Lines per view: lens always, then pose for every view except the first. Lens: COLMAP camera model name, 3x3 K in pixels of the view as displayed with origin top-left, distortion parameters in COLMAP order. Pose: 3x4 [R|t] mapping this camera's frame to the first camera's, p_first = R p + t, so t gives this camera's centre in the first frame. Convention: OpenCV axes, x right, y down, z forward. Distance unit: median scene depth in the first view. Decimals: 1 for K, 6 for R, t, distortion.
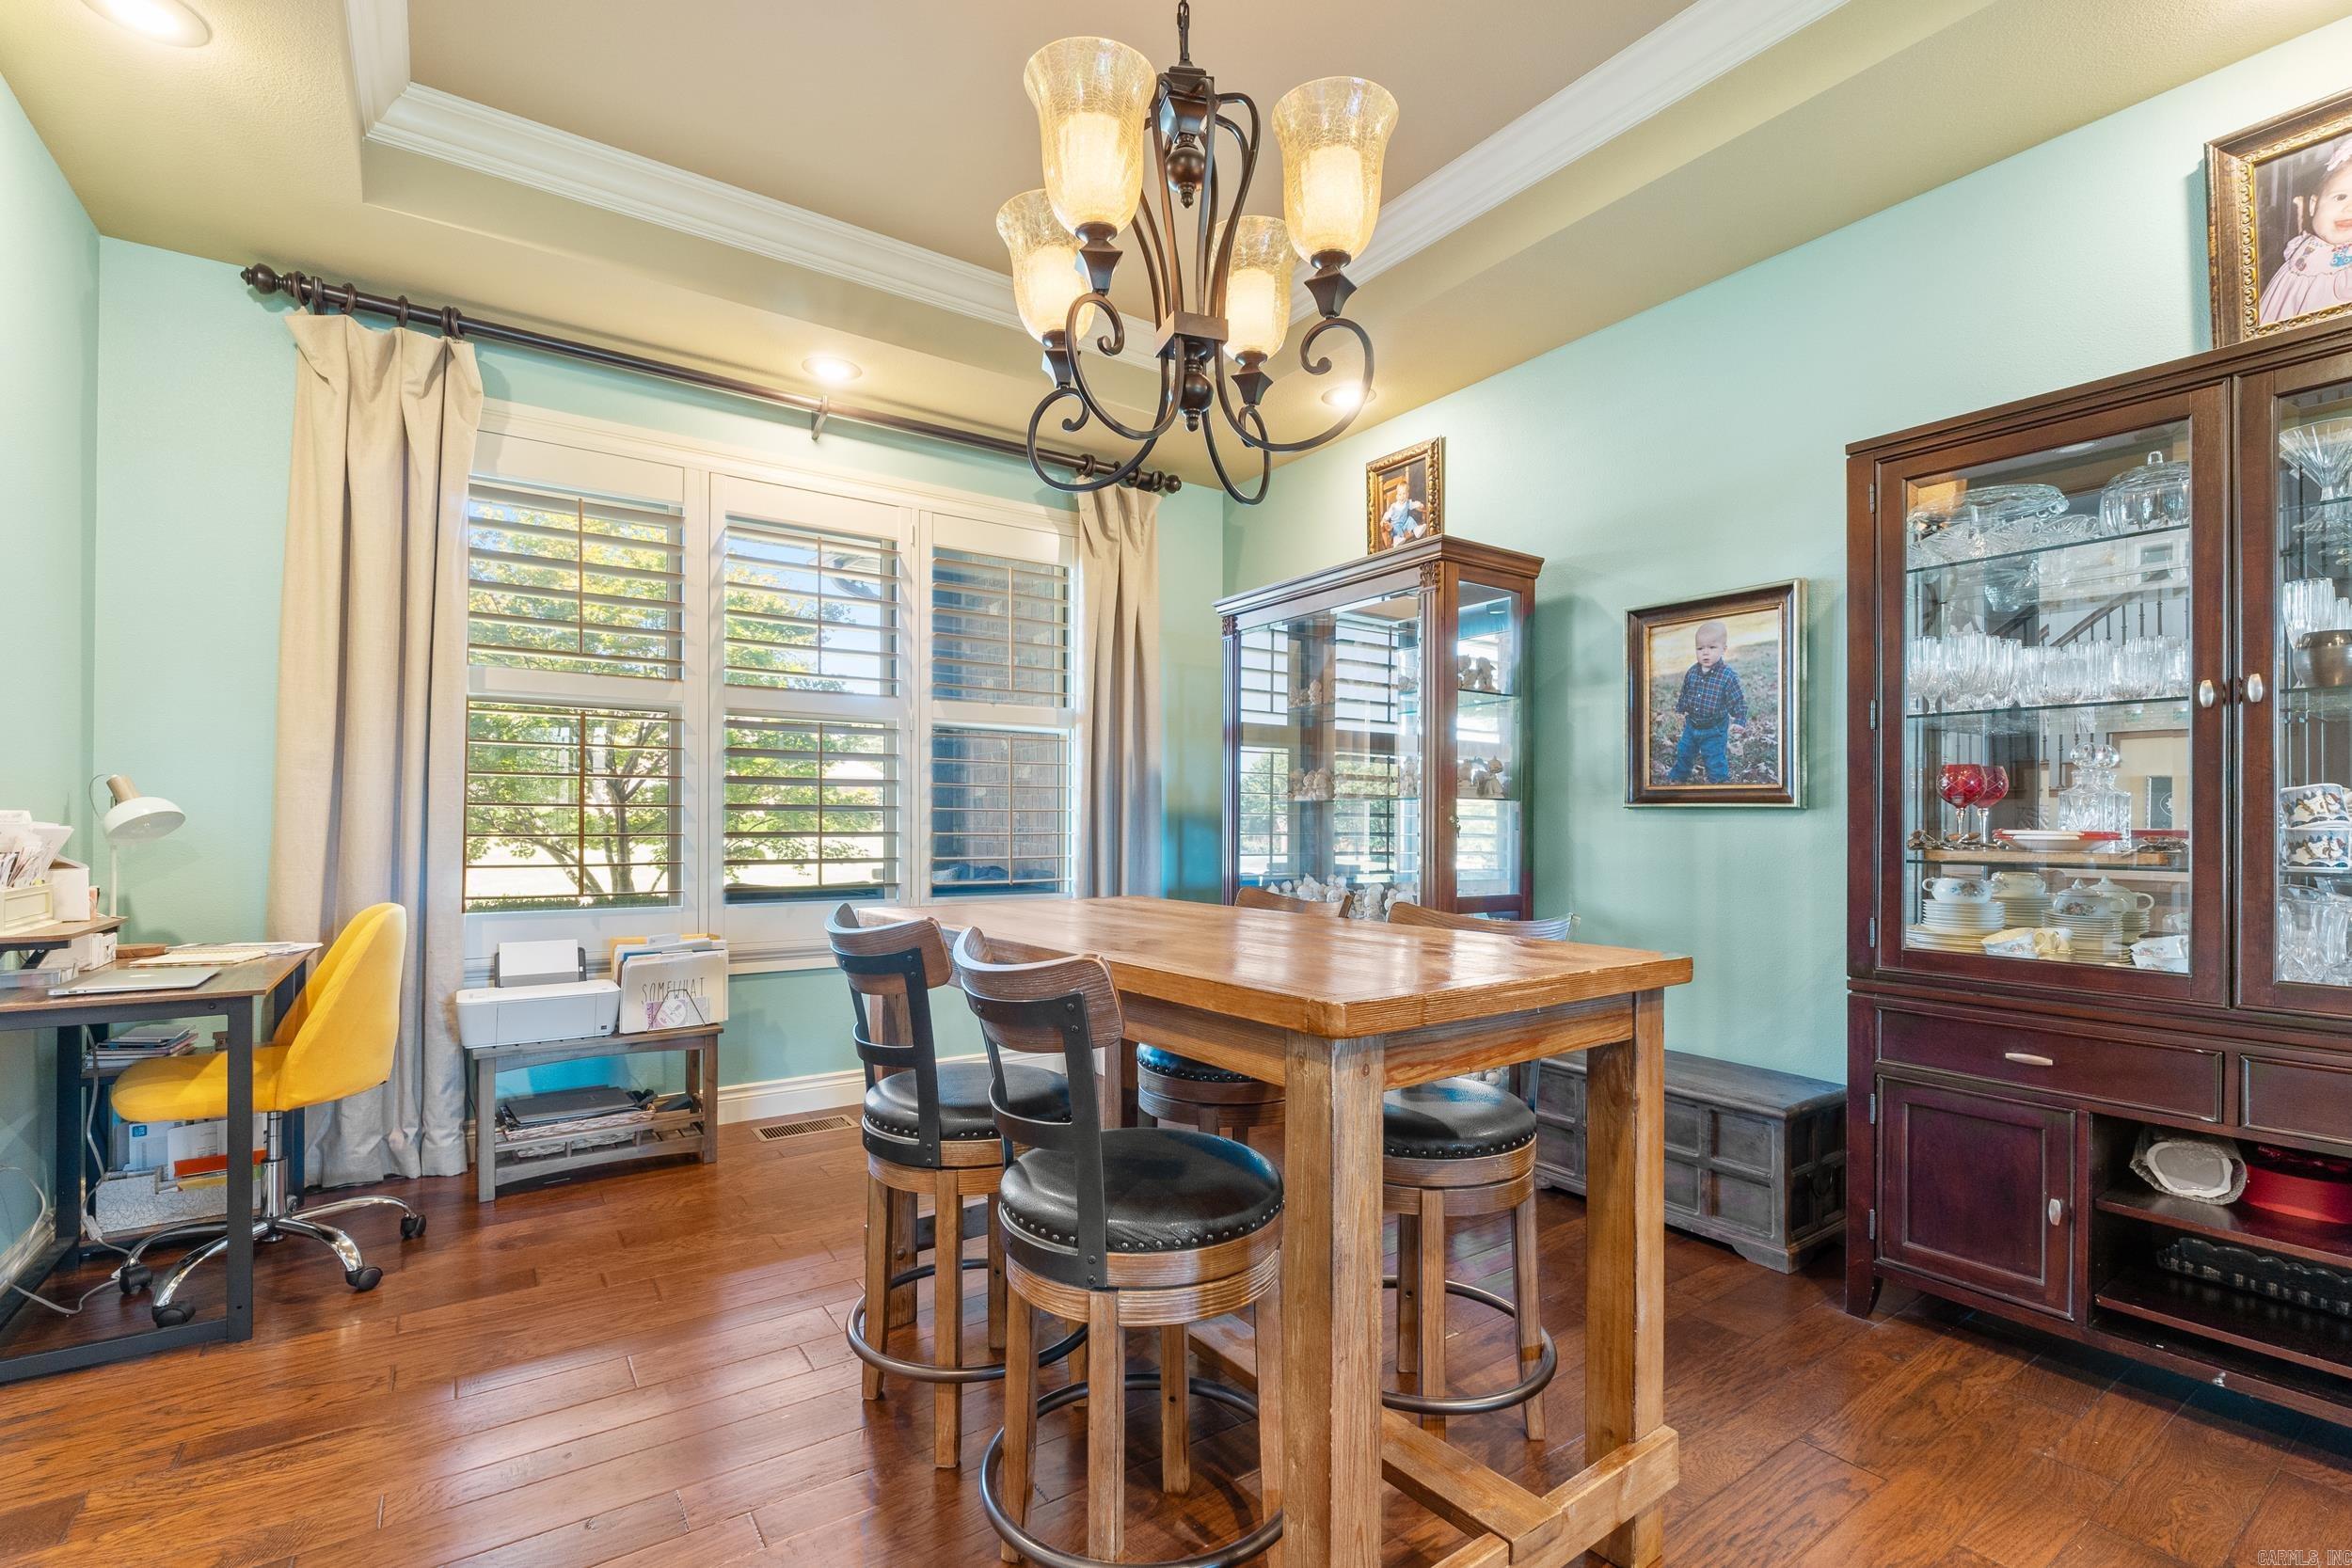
lens RADIAL K [[1052.6, 0, 1161.9], [0, 1052.6, 819.9], [0, 0, 1]] dist [-0.001765, -0.000264]
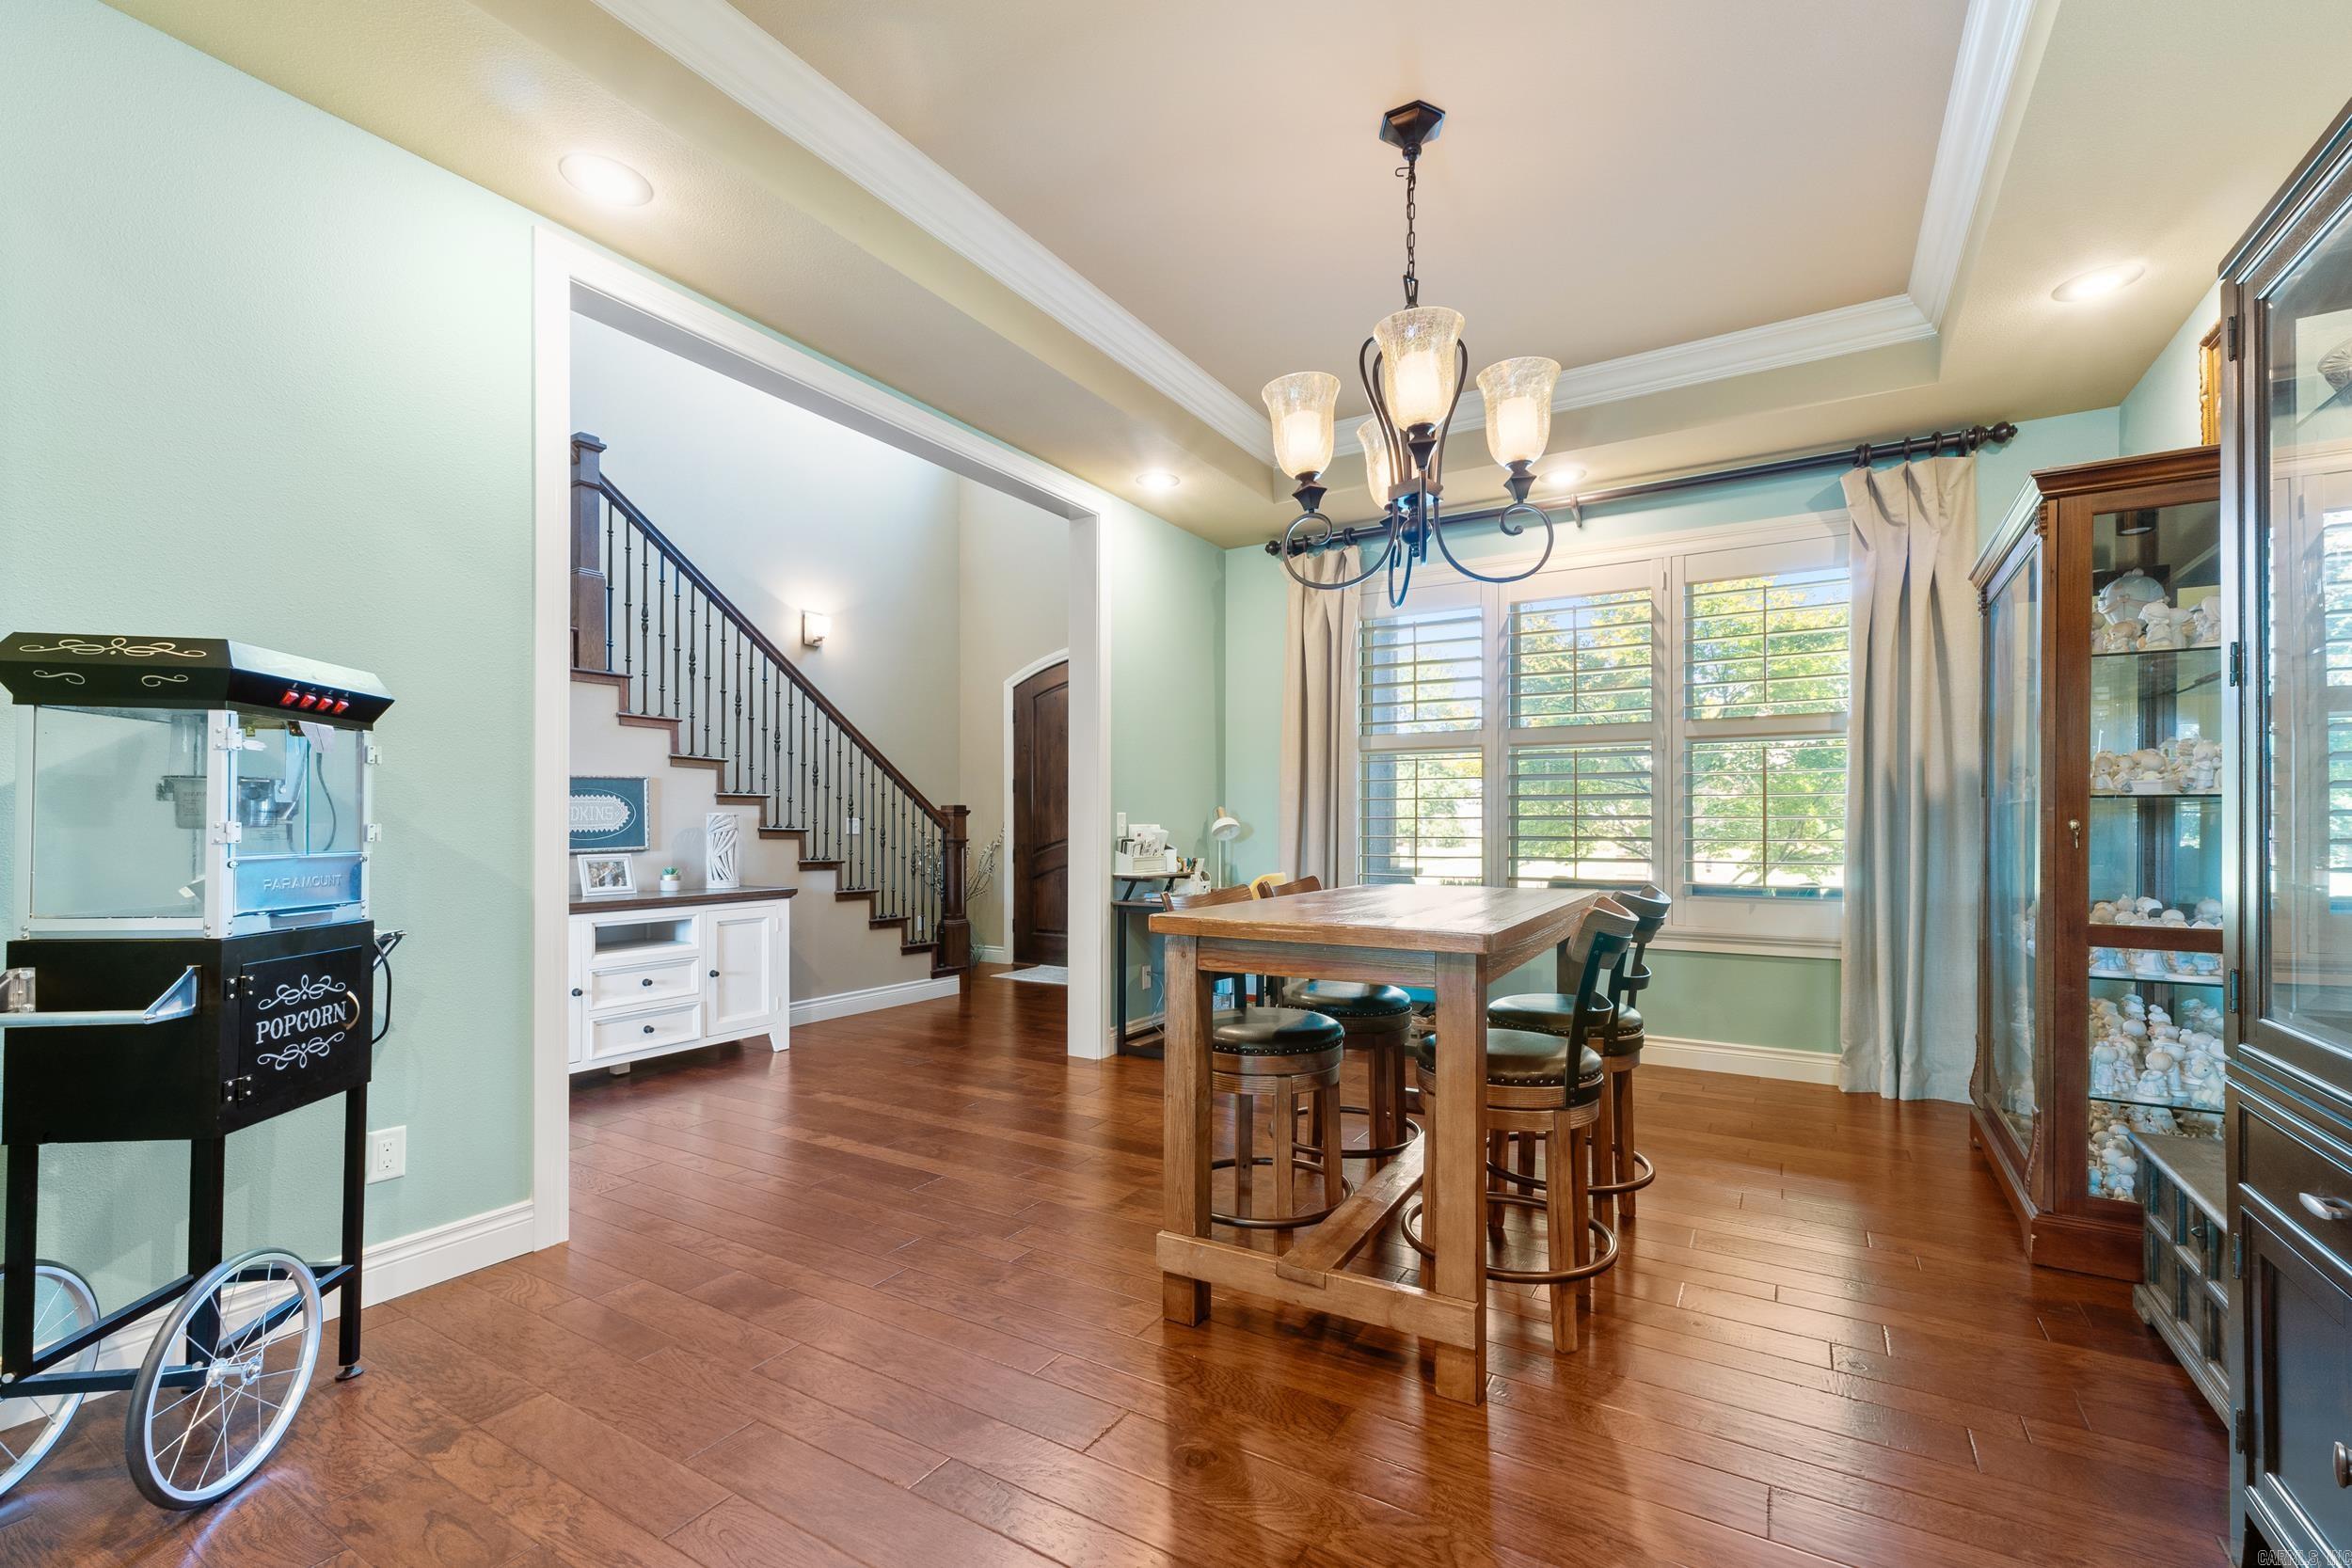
lens RADIAL K [[994.6, 0, 1194.6], [0, 994.6, 826.0], [0, 0, 1]] dist [0.003634, 0.001060]
pose [[0.417432, -0.004525, -0.908697, 0.639236], [0.002900, 0.999989, -0.003648, 0.002487], [0.908703, -0.001113, 0.417441, 0.085785]]
